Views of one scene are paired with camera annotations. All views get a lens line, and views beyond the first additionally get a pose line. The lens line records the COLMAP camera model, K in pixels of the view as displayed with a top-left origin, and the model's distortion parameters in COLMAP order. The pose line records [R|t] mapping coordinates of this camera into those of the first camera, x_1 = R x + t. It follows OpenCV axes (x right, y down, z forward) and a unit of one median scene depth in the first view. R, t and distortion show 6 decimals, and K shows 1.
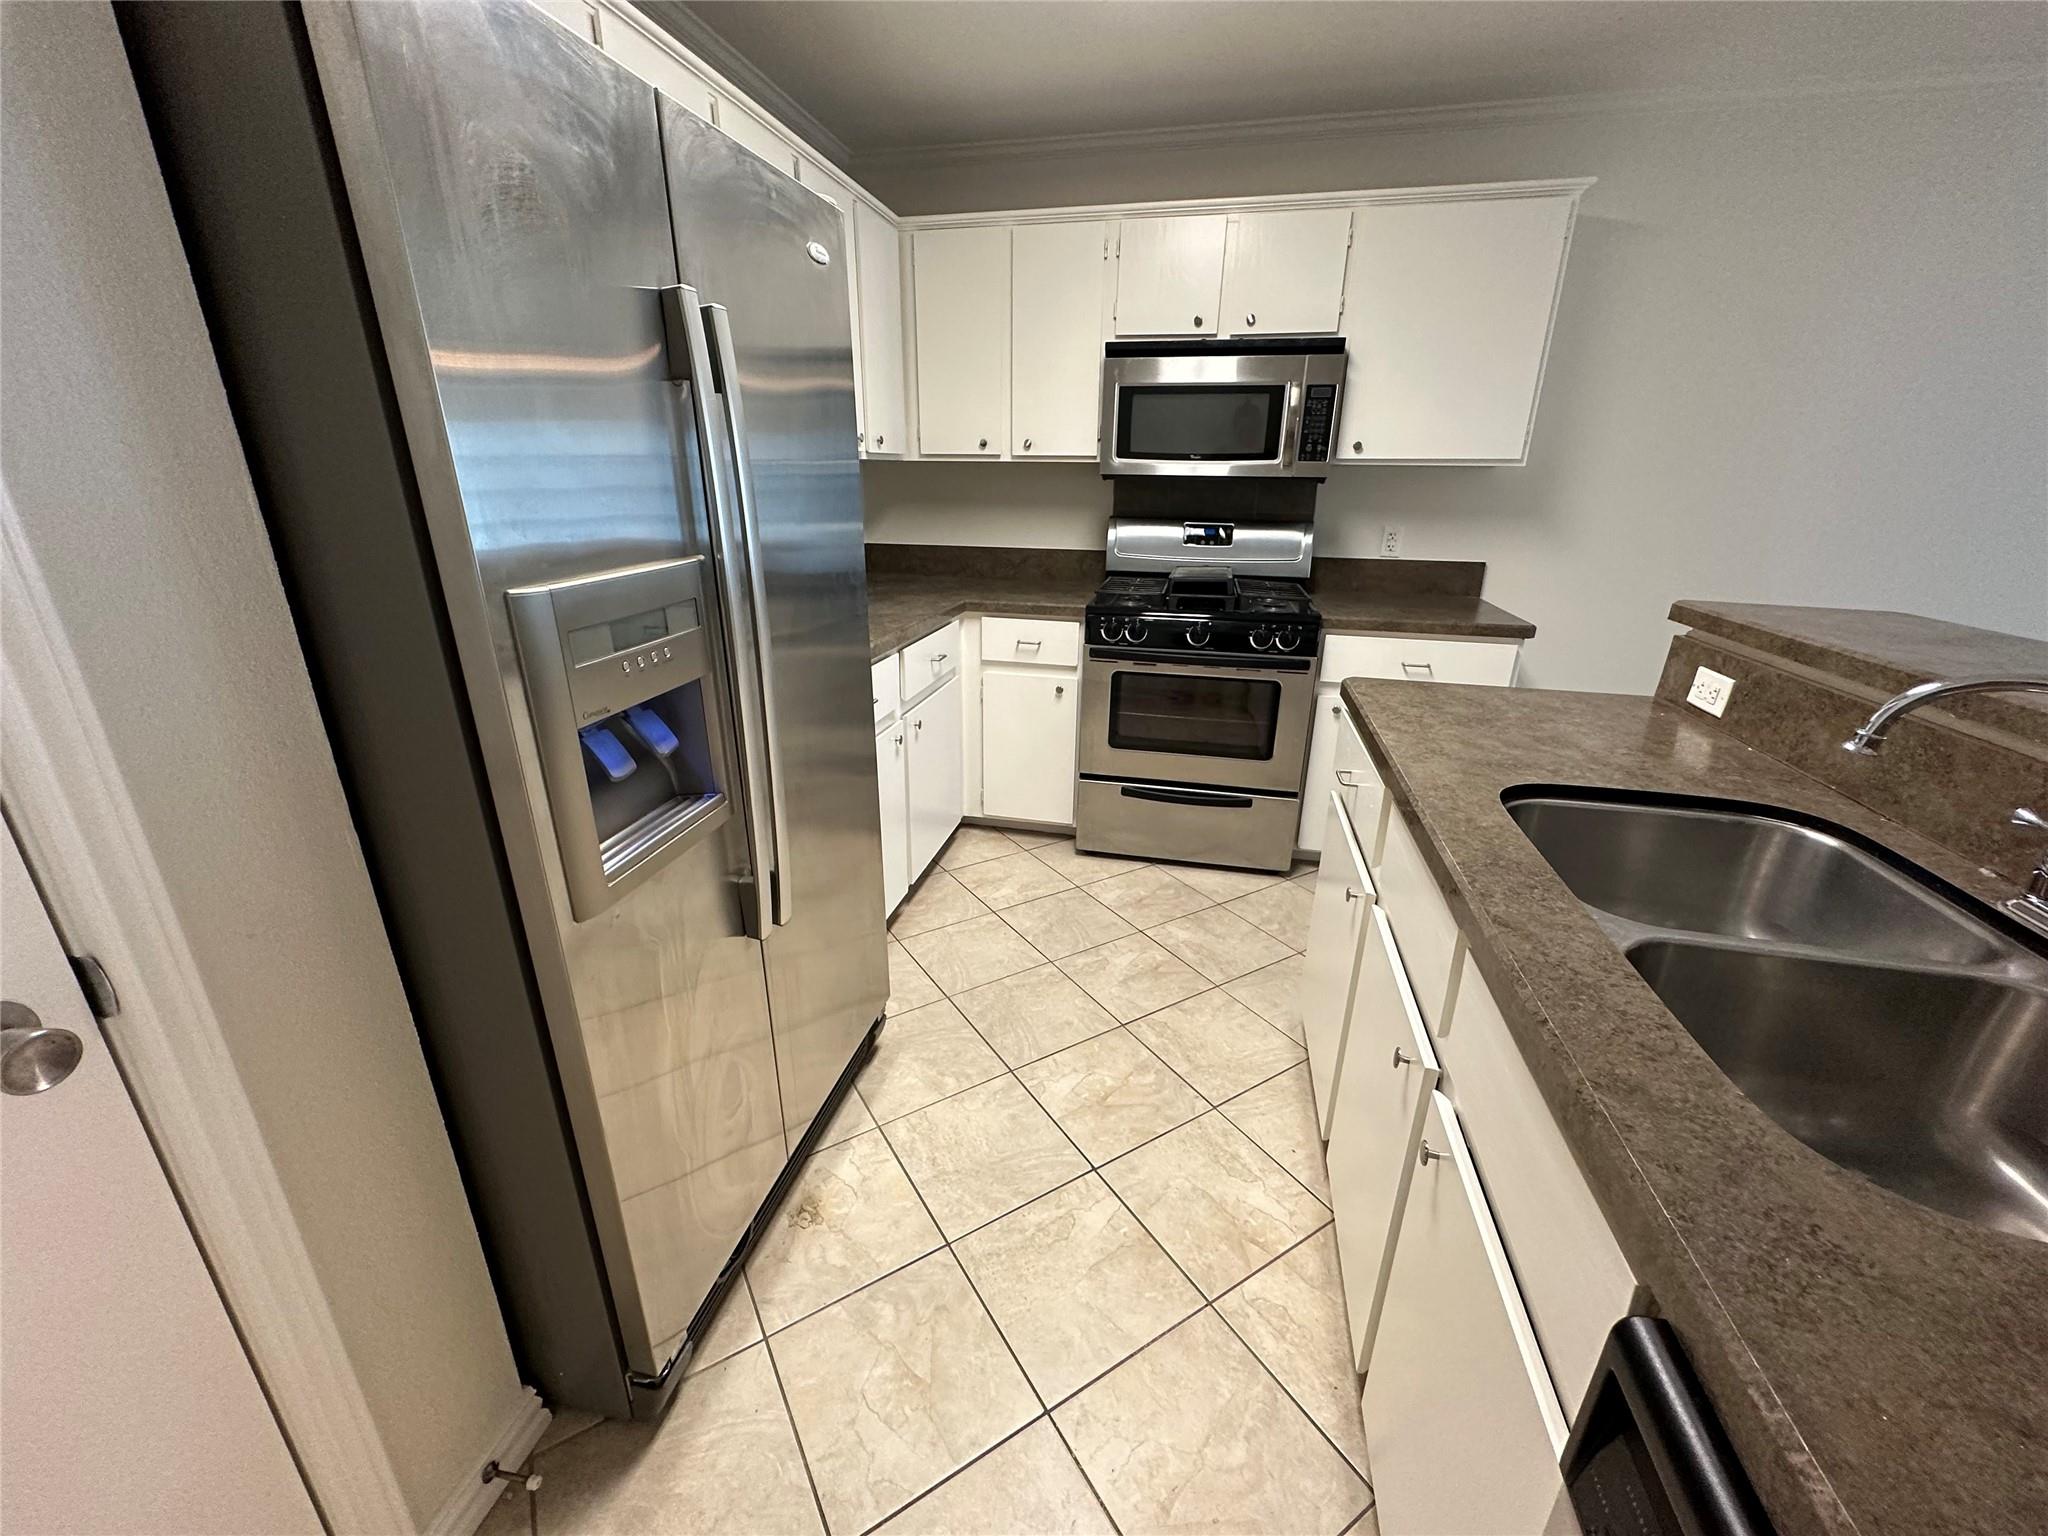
lens RADIAL K [[821.8, 0, 1020.2], [0, 821.8, 765.8], [0, 0, 1]] dist [-0.001534, 0.000347]
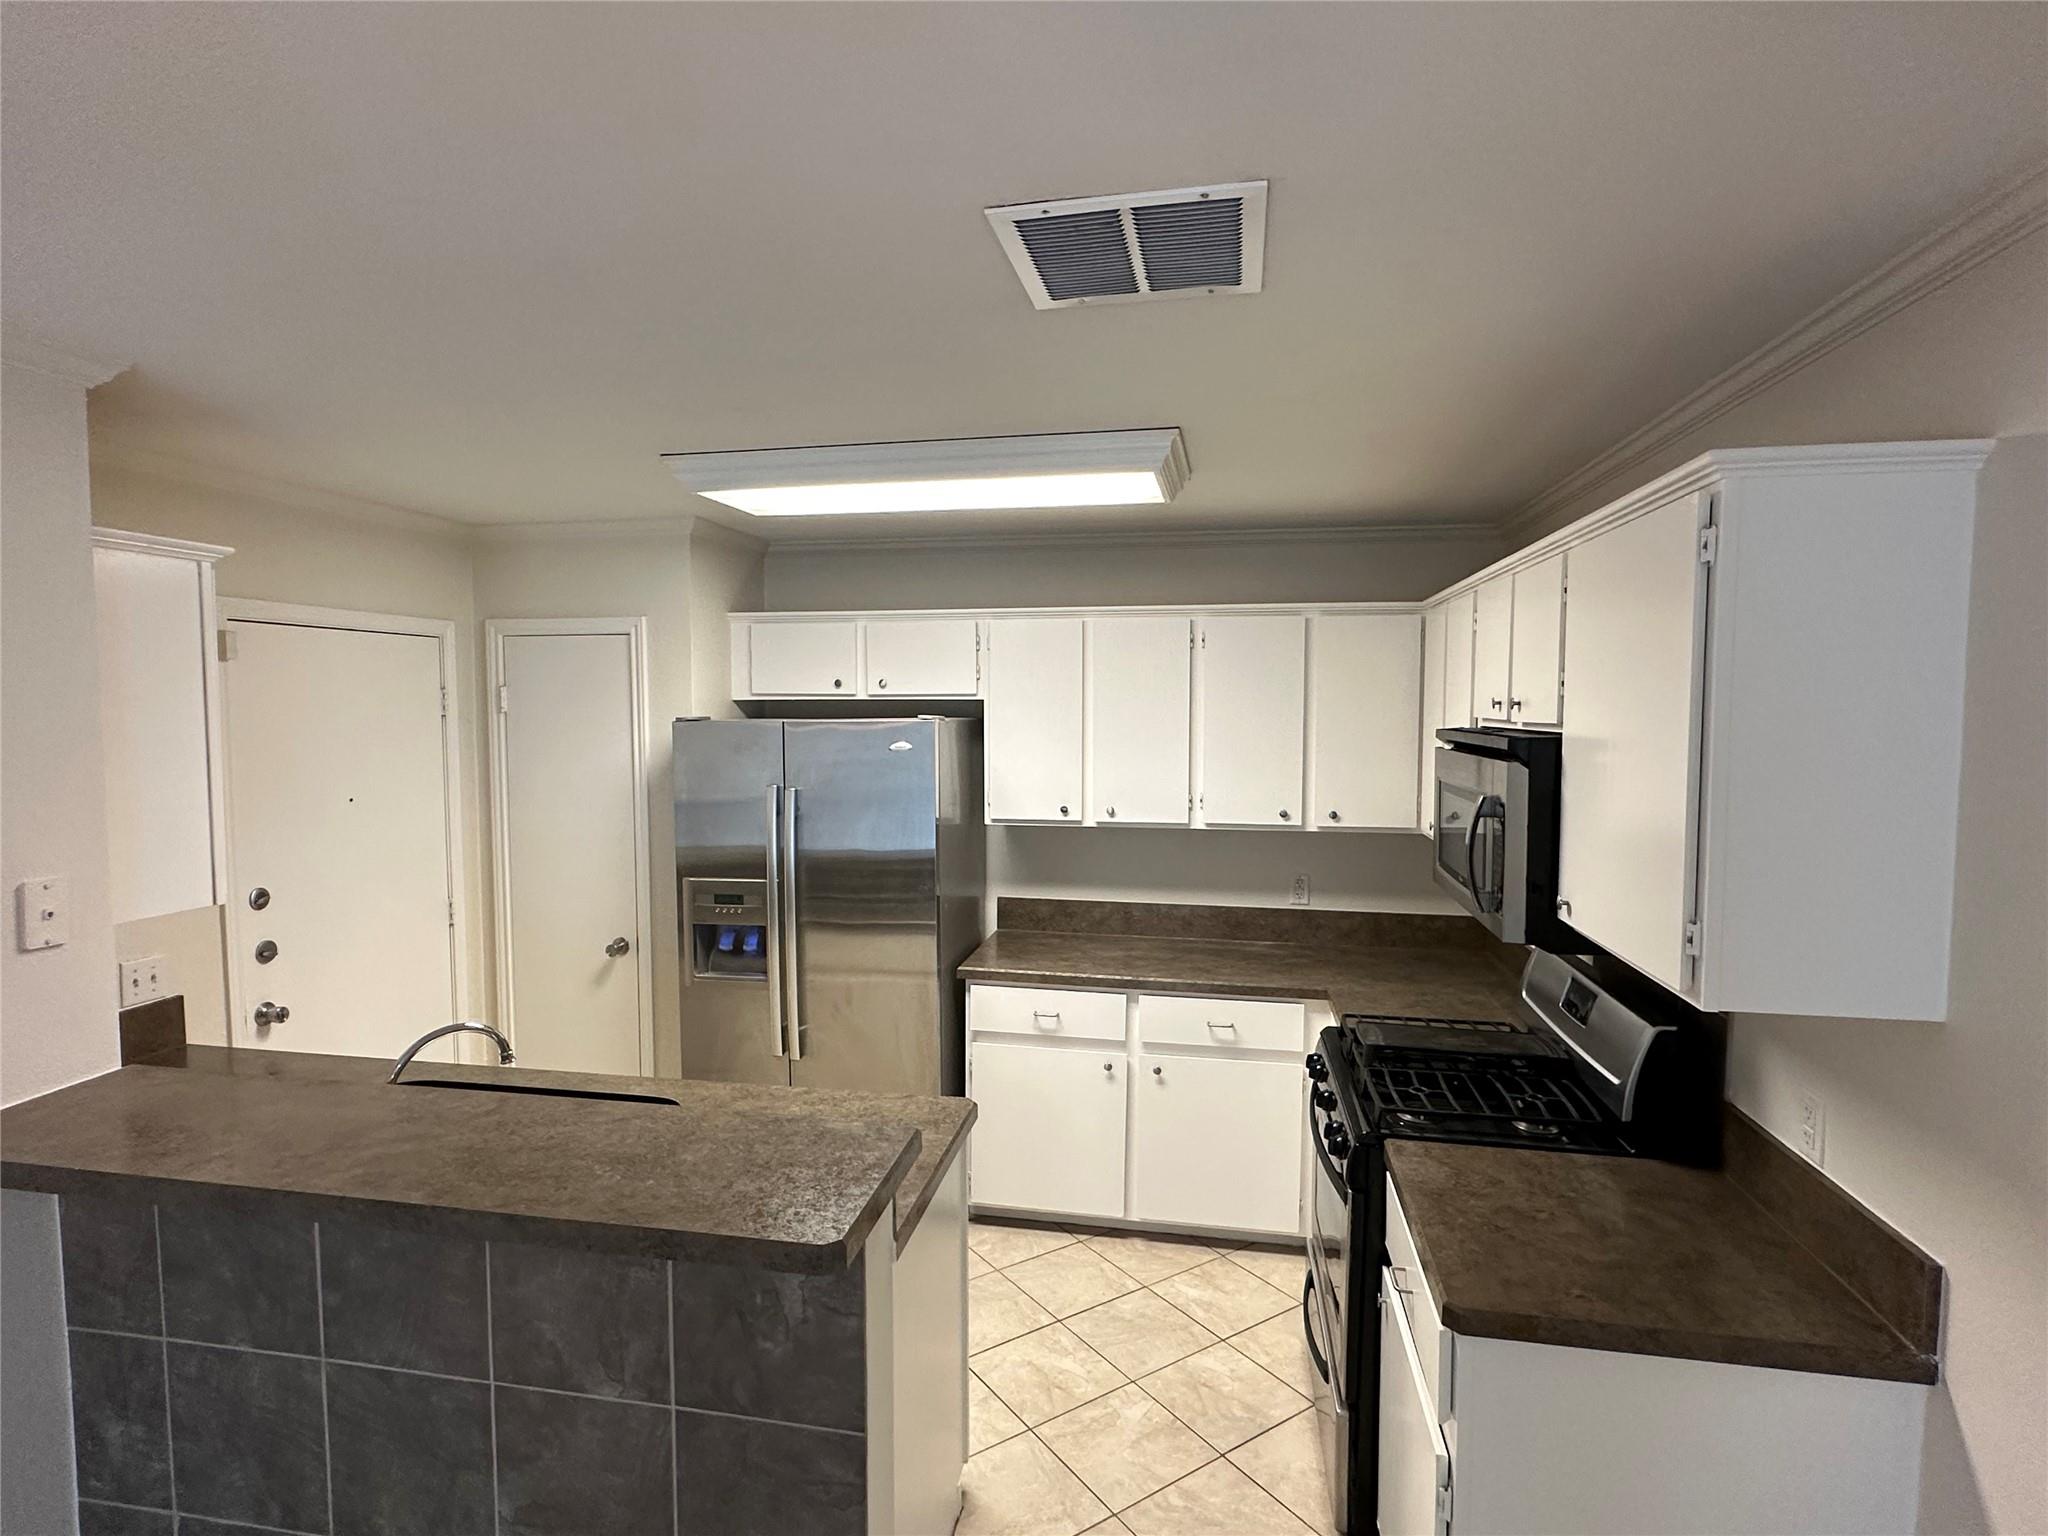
lens RADIAL K [[1064.3, 0, 1022.7], [0, 1064.3, 773.4], [0, 0, 1]] dist [-0.003419, 0.000829]
pose [[0.039382, 0.055230, -0.997697, 1.327924], [-0.338453, 0.940188, 0.038687, -0.438666], [0.940159, 0.336150, 0.055719, 0.668708]]
